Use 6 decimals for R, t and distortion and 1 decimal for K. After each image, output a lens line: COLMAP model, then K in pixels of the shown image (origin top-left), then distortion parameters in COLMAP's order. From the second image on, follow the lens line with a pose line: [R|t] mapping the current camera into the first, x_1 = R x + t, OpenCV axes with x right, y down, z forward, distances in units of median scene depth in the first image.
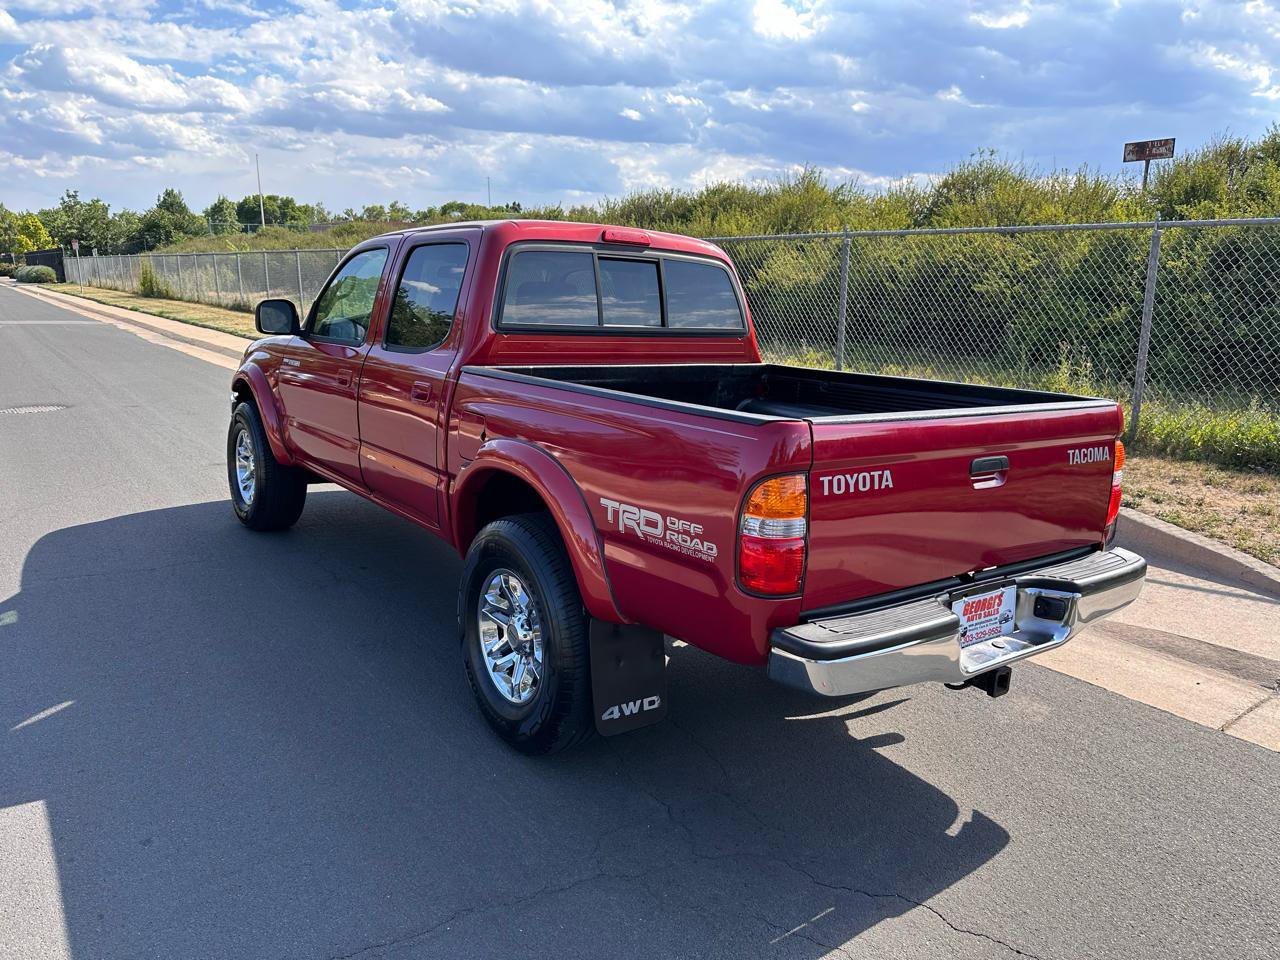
lens RADIAL K [[899.7, 0, 642.3], [0, 899.7, 481.6], [0, 0, 1]] dist [0.014739, -0.018911]
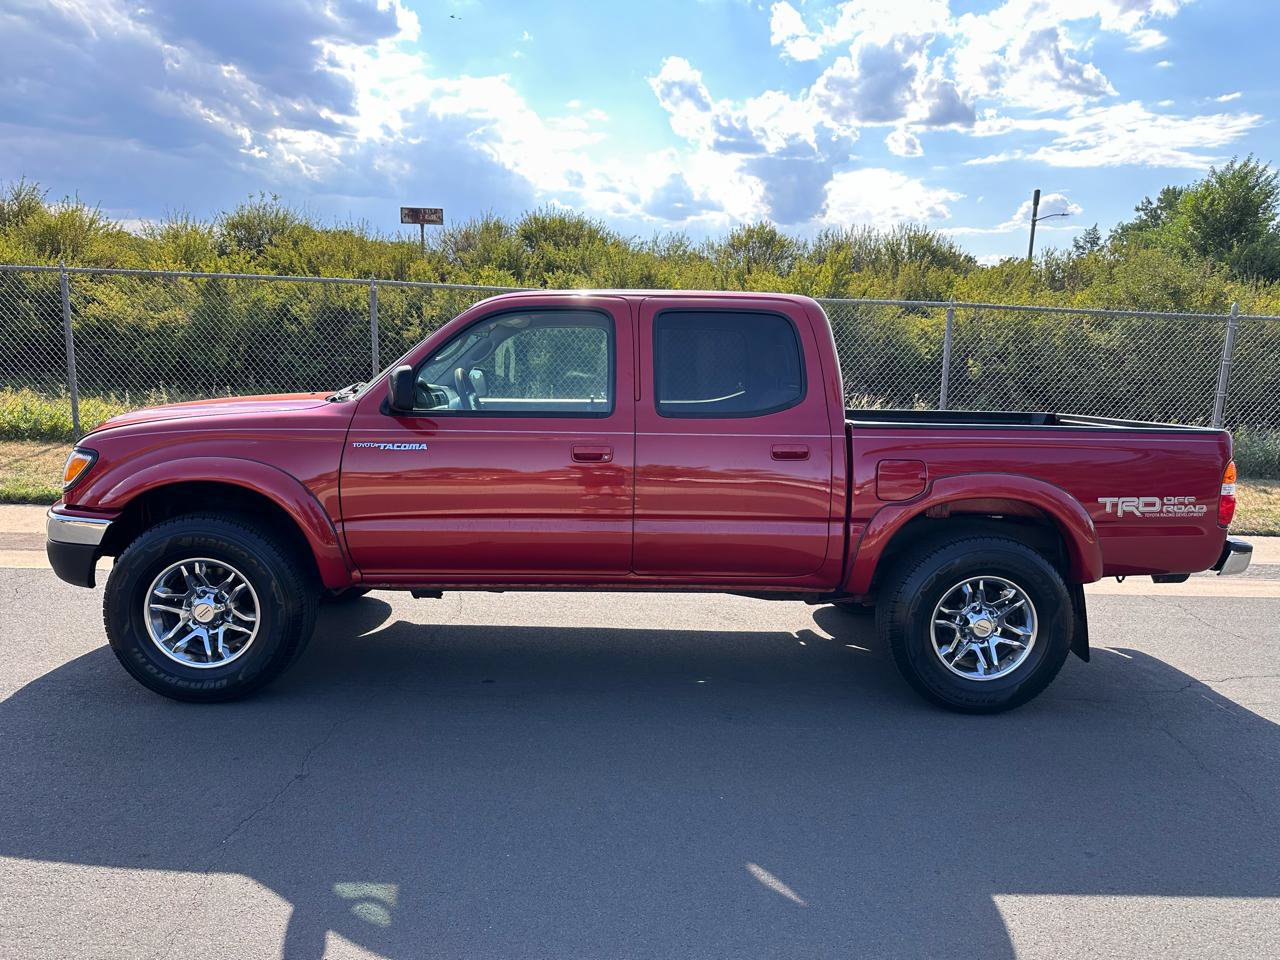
lens RADIAL K [[899.7, 0, 640.8], [0, 899.7, 479.8], [0, 0, 1]] dist [0.014739, -0.018911]
pose [[0.565928, -0.125165, 0.814899, -1.376005], [0.156542, 0.986742, 0.042845, -0.158801], [-0.809457, 0.103318, 0.578018, 0.599912]]
